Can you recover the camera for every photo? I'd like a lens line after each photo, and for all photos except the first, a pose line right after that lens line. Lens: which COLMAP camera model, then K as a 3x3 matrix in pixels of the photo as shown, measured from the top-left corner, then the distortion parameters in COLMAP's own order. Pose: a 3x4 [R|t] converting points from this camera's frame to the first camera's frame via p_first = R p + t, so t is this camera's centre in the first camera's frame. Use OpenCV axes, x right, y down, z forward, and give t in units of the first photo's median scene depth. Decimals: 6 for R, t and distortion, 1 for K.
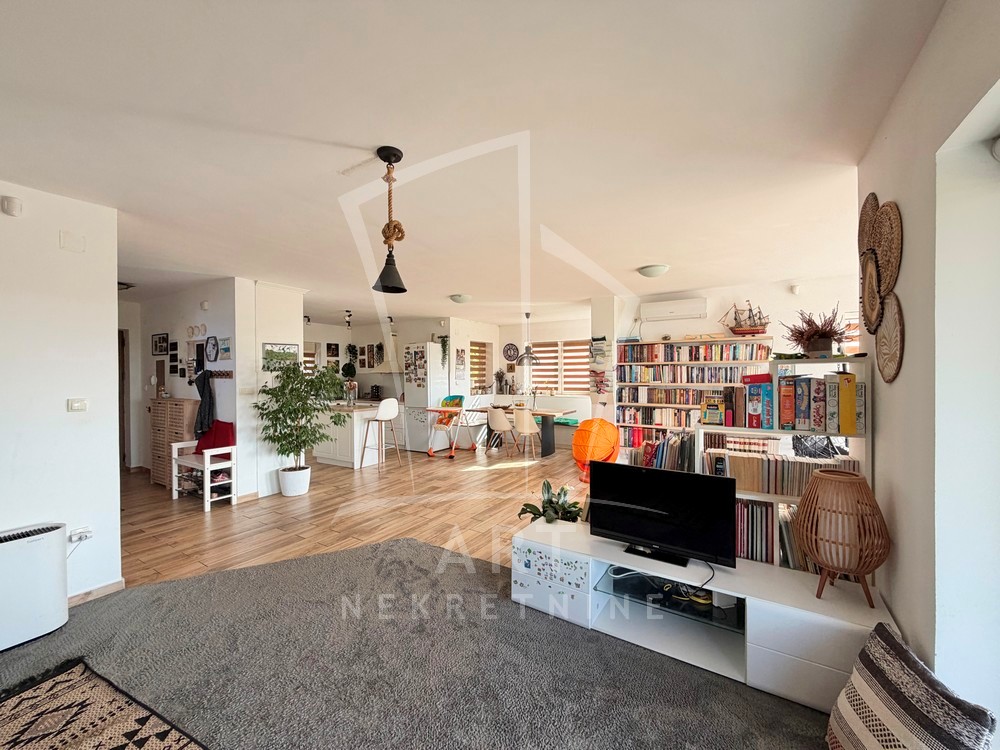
lens RADIAL K [[397.6, 0, 495.6], [0, 397.6, 376.3], [0, 0, 1]] dist [-0.001628, -0.000266]
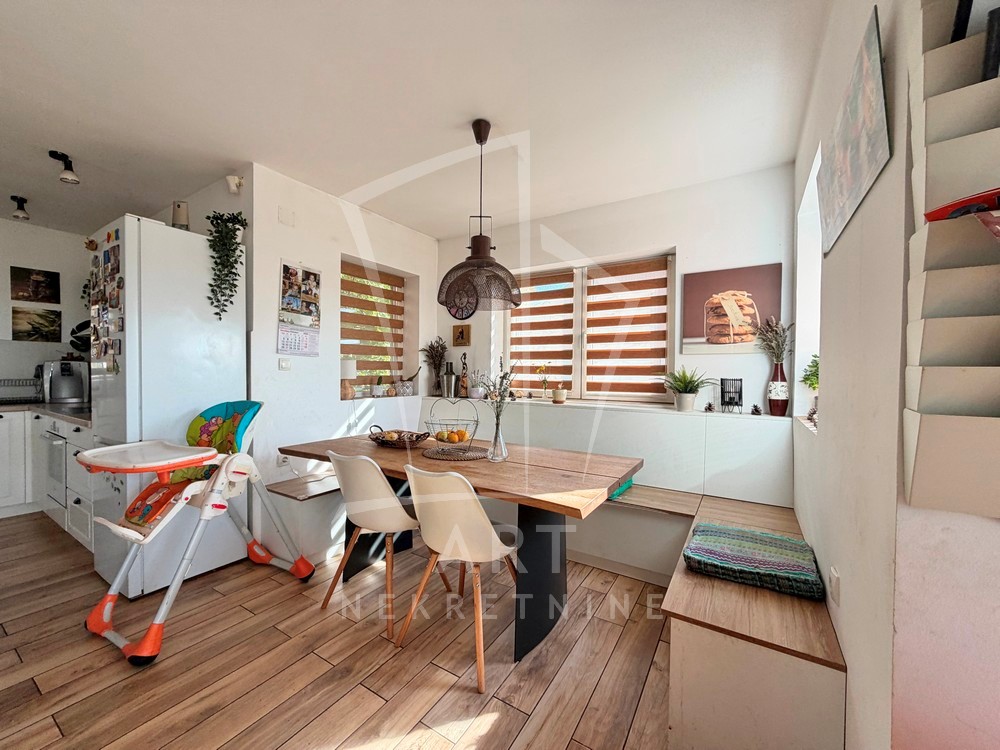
lens RADIAL K [[397.6, 0, 495.6], [0, 397.6, 376.3], [0, 0, 1]] dist [-0.001628, -0.000266]
pose [[0.999877, 0.015469, 0.002709, 0.079304], [-0.015488, 0.999854, 0.007262, 0.020402], [-0.002597, -0.007303, 0.999970, 0.602411]]
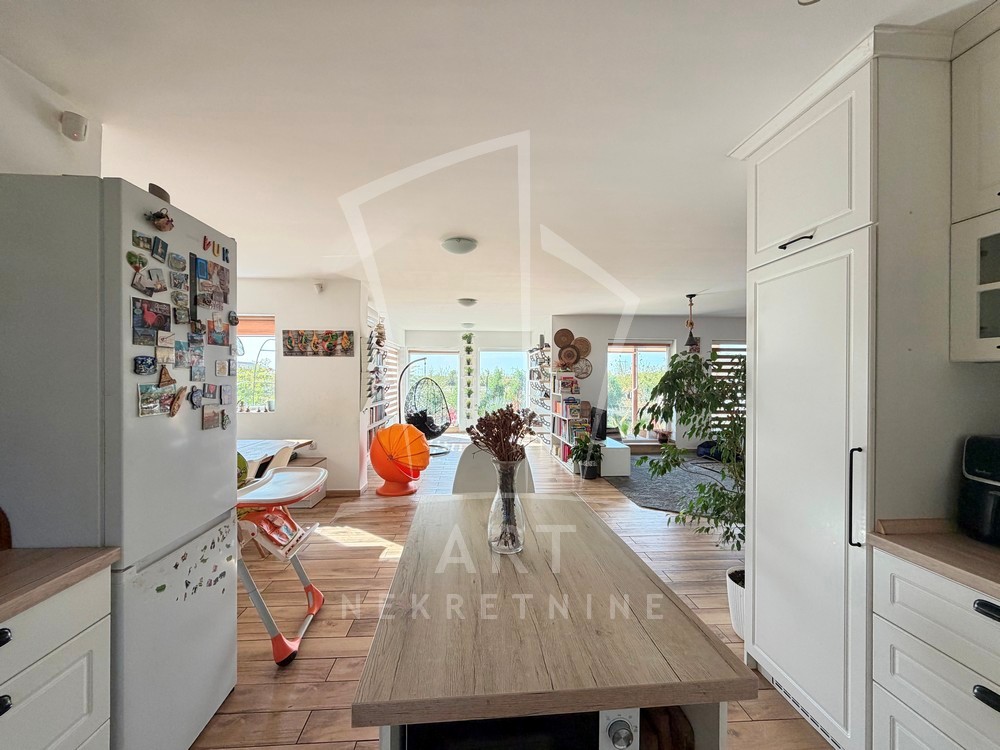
lens RADIAL K [[397.6, 0, 495.6], [0, 397.6, 376.3], [0, 0, 1]] dist [-0.001628, -0.000266]
pose [[-0.586429, 0.006797, 0.809972, -0.392783], [0.009568, 0.999953, -0.001464, 0.000372], [-0.809944, 0.006891, -0.586466, 0.855338]]
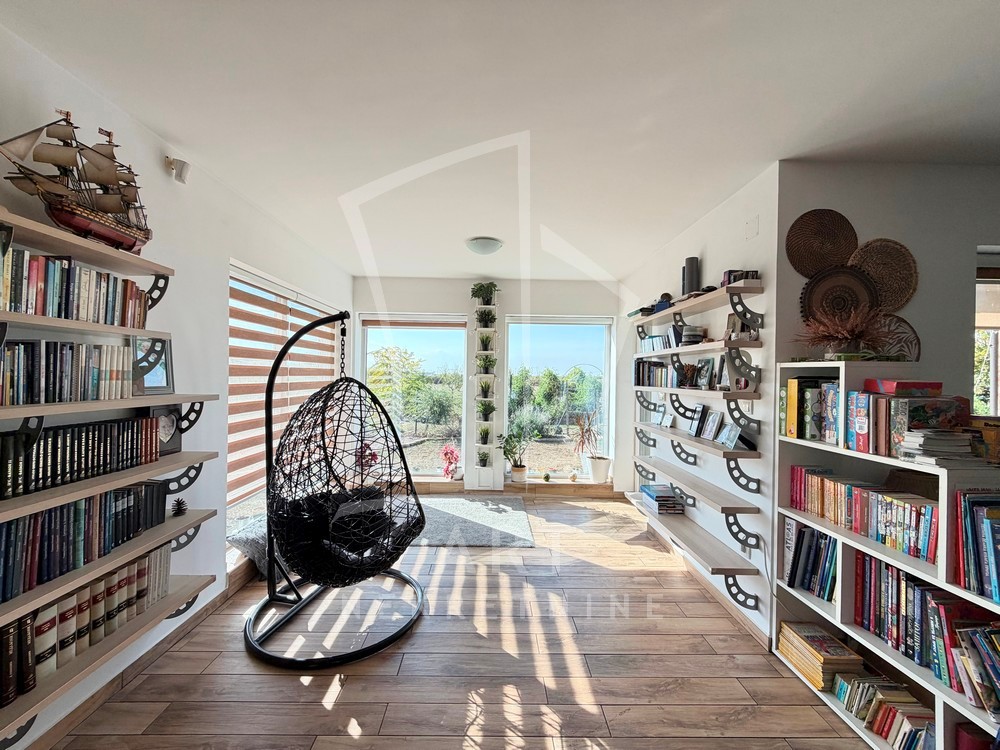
lens RADIAL K [[397.6, 0, 495.6], [0, 397.6, 376.3], [0, 0, 1]] dist [-0.001628, -0.000266]
pose [[-0.546915, -0.001052, 0.837188, 0.122461], [0.000908, 0.999998, 0.001850, -0.000747], [-0.837188, 0.001772, -0.546912, 0.529304]]
